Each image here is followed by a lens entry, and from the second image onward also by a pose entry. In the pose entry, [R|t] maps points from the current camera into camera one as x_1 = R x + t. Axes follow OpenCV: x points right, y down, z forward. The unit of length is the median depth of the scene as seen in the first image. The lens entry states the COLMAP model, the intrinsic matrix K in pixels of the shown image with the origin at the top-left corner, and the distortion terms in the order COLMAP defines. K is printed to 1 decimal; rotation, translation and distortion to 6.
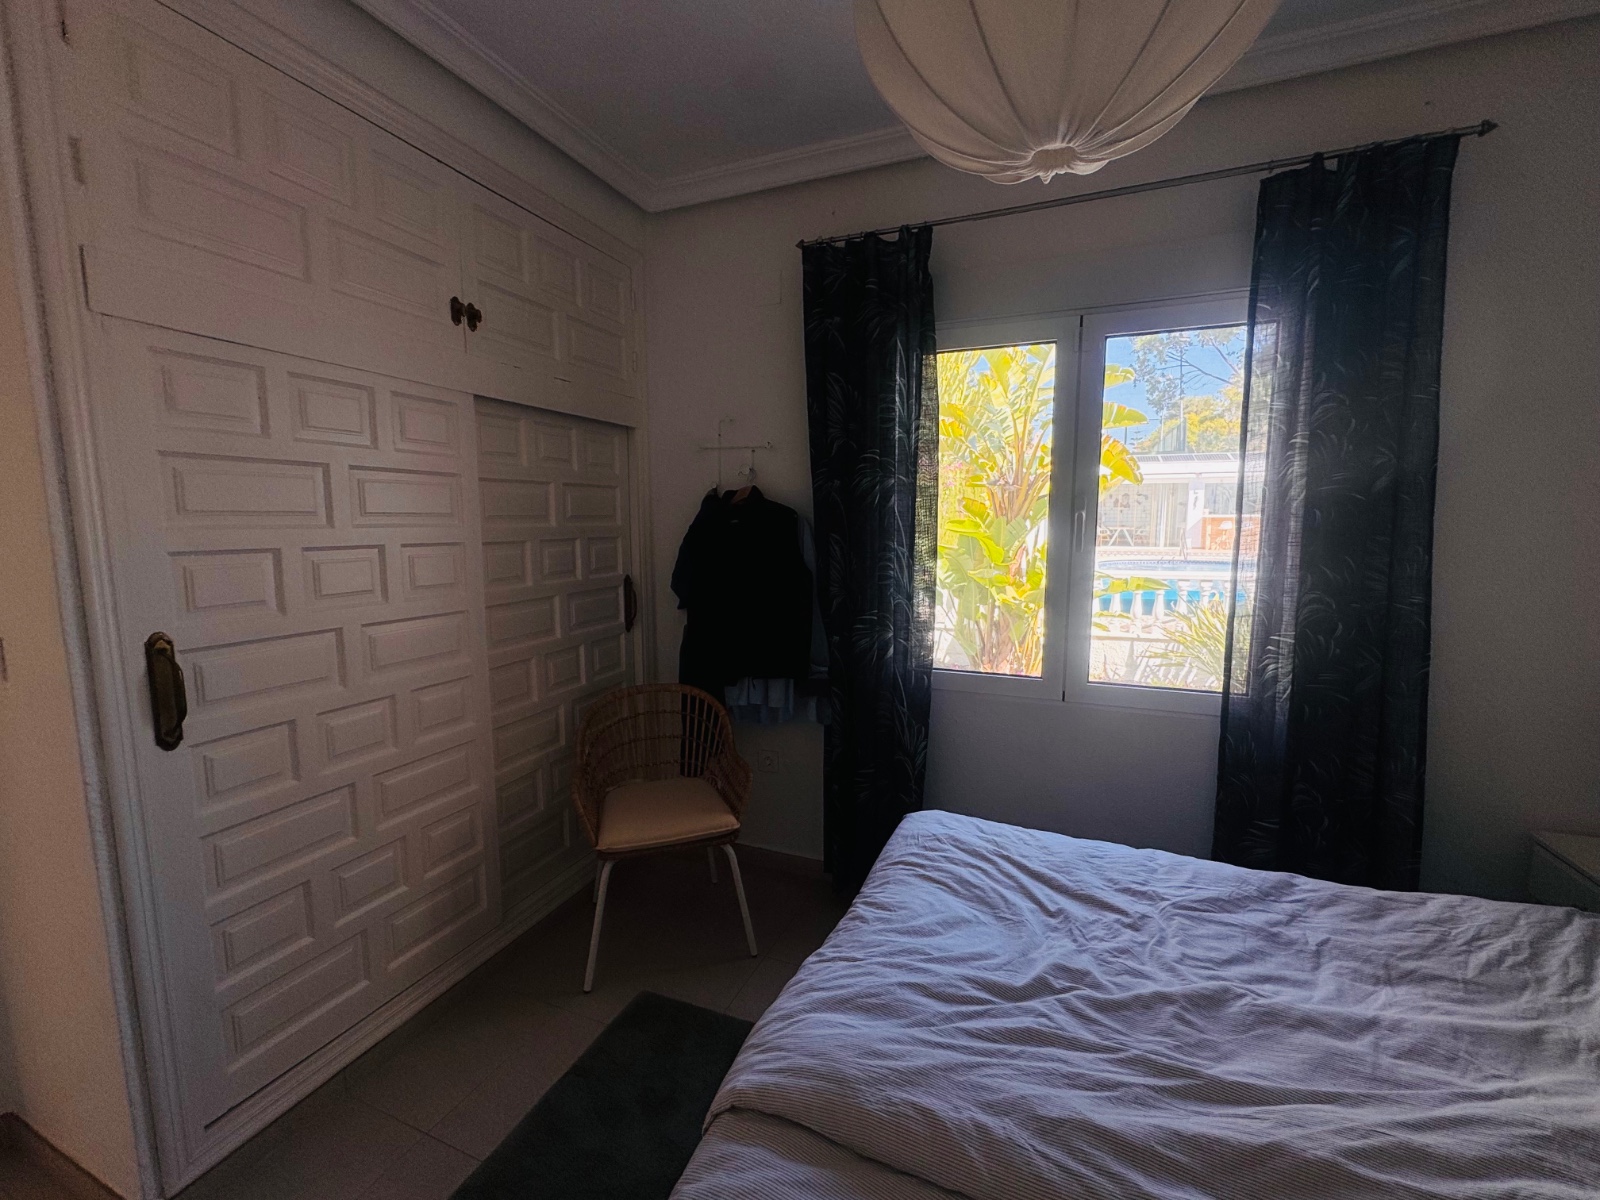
lens RADIAL K [[681.8, 0, 796.2], [0, 681.8, 602.4], [0, 0, 1]] dist [-0.004122, -0.000193]
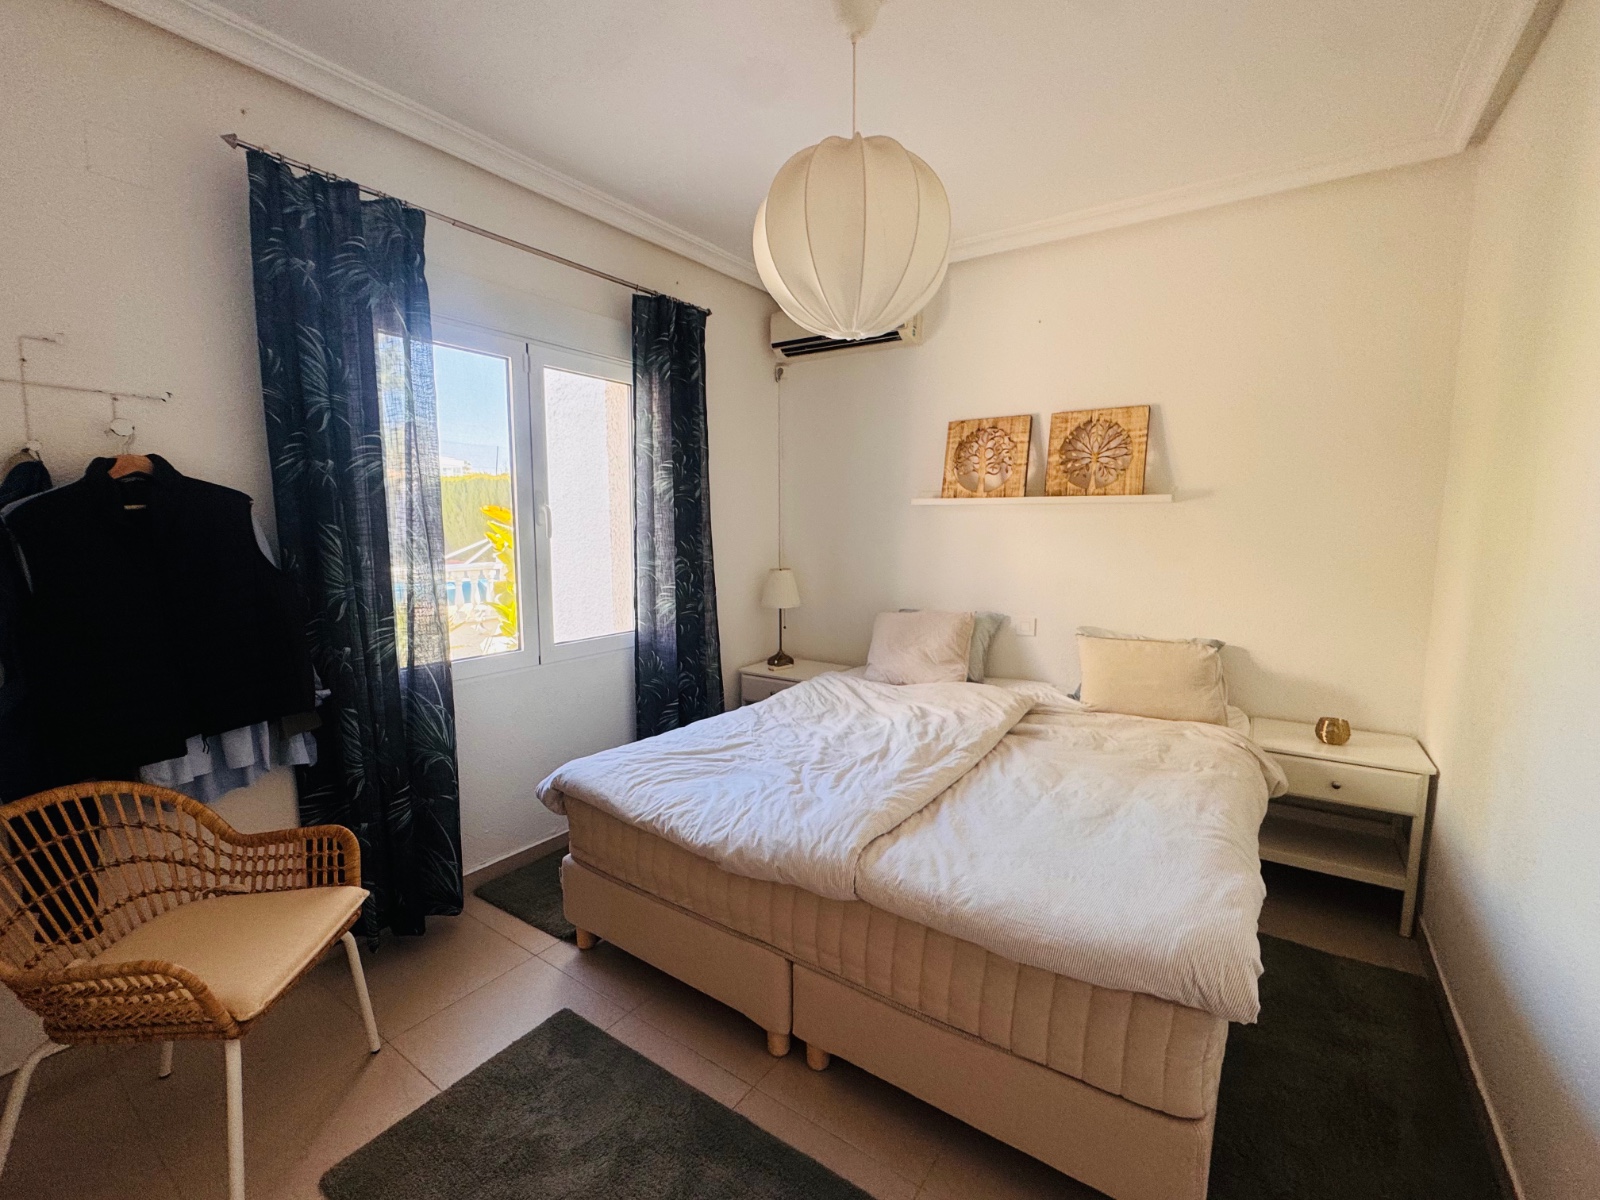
lens RADIAL K [[681.8, 0, 807.1], [0, 681.8, 603.7], [0, 0, 1]] dist [-0.004122, -0.000193]
pose [[0.201961, -0.114216, 0.972711, -0.935473], [0.115903, 0.988985, 0.092062, -0.022231], [-0.972511, 0.094148, 0.212975, 0.394227]]
